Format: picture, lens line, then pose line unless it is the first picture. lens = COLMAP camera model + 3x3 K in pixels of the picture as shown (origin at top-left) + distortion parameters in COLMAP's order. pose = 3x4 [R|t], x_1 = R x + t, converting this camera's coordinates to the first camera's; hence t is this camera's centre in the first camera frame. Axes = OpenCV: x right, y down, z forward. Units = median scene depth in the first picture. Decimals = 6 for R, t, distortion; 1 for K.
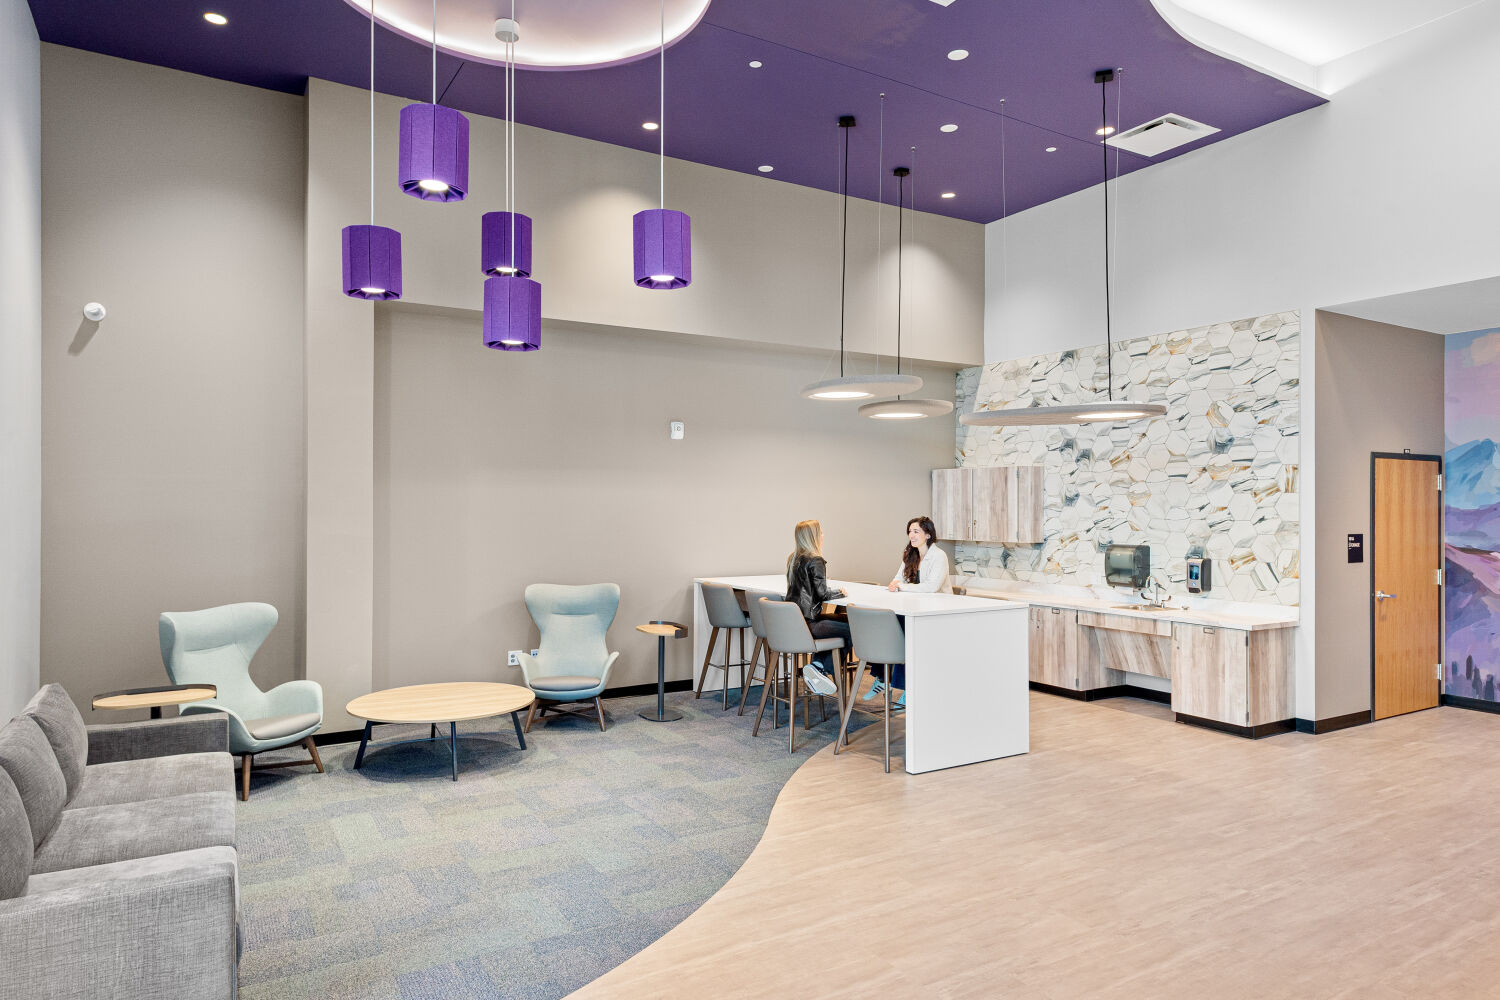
lens RADIAL K [[939.2, 0, 721.9], [0, 939.2, 497.1], [0, 0, 1]] dist [0.005880, -0.001420]
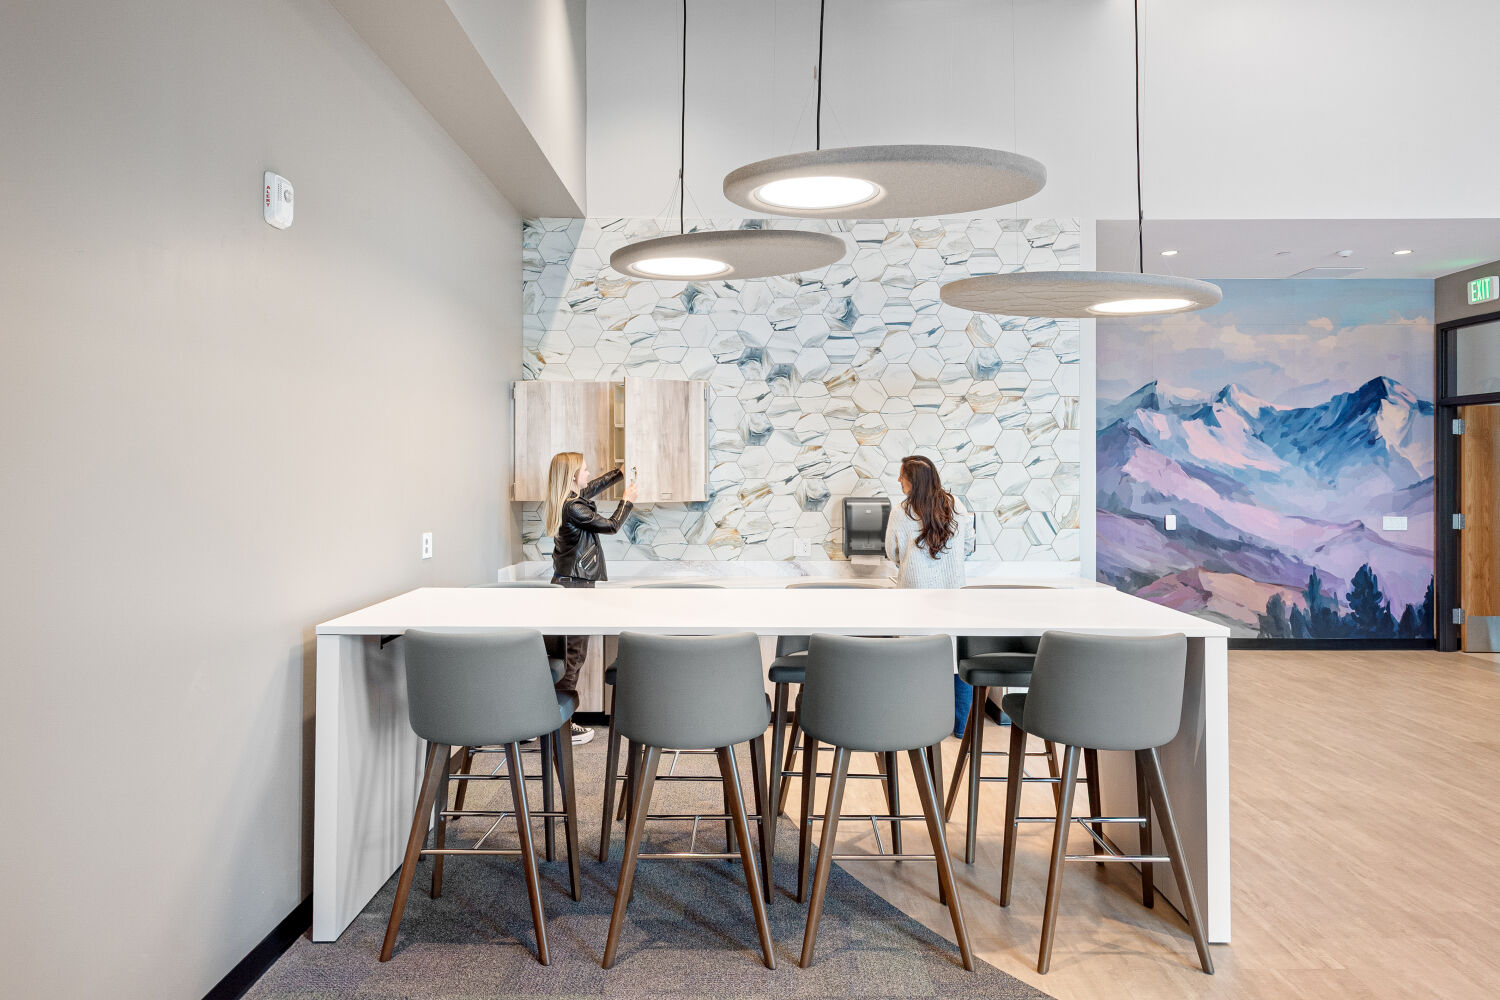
lens RADIAL K [[1003.8, 0, 745.2], [0, 1003.8, 467.1], [0, 0, 1]] dist [0.016334, -0.002666]
pose [[0.489602, 0.001518, 0.871945, -0.324020], [-0.006966, 0.999973, 0.002171, 0.028197], [-0.871918, -0.007137, 0.489599, 0.762852]]
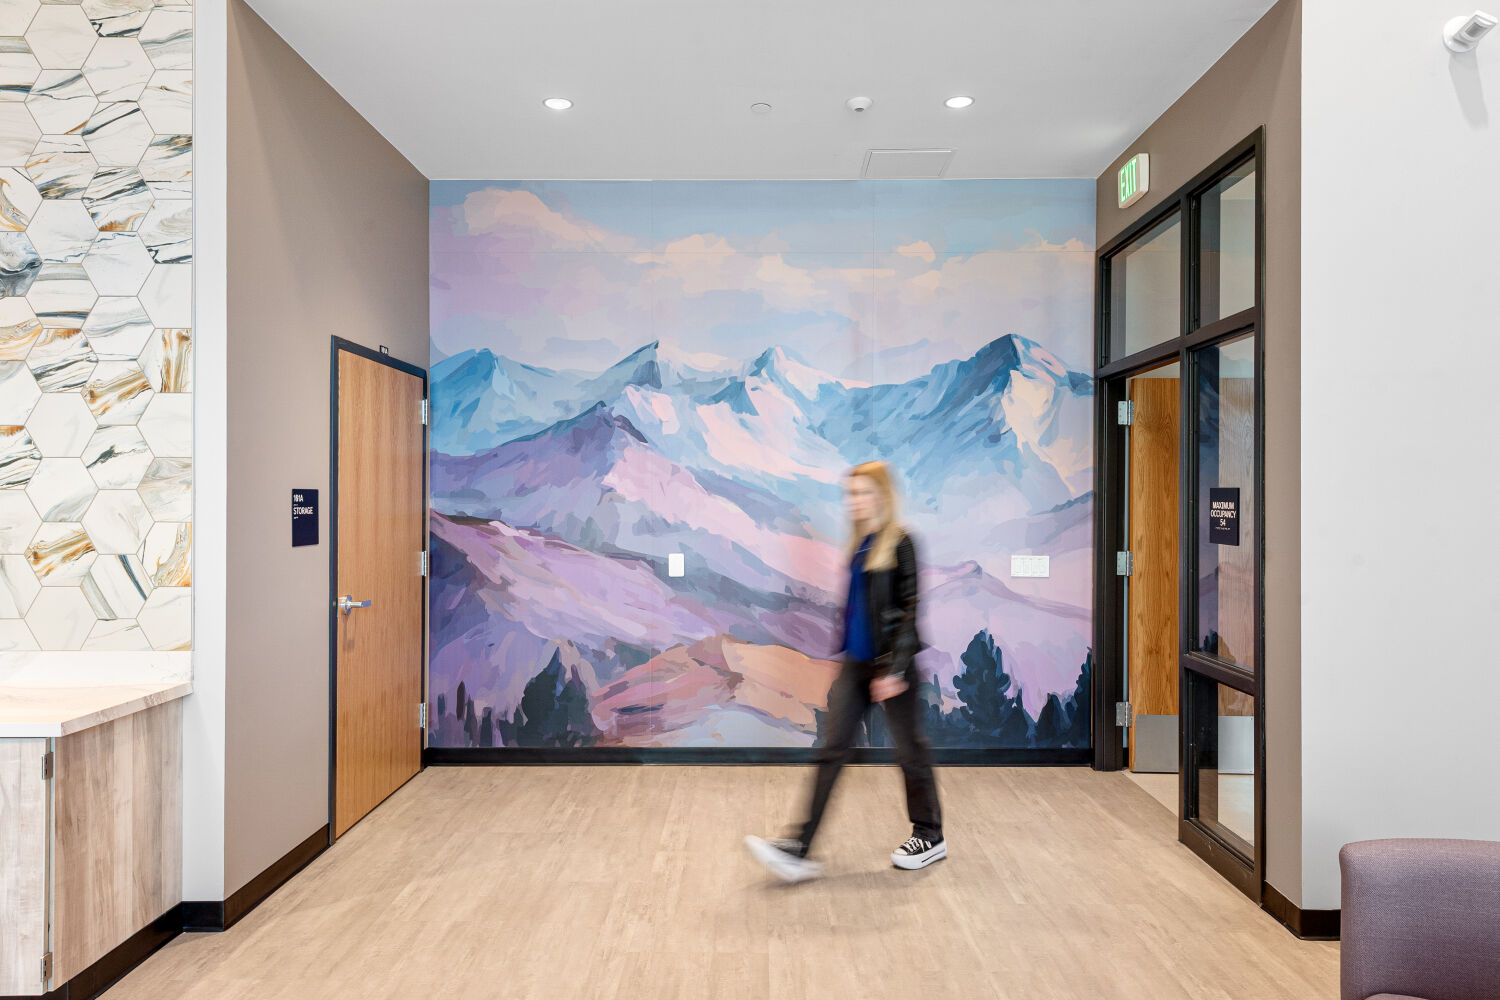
lens RADIAL K [[963.4, 0, 750.0], [0, 963.4, 500.0], [0, 0, 1]] dist [0.012969, -0.002876]
pose [[0.503611, -0.002590, 0.863927, 0.329518], [-0.006238, 0.999959, 0.006634, 0.038401], [-0.863908, -0.008730, 0.503574, 0.508829]]
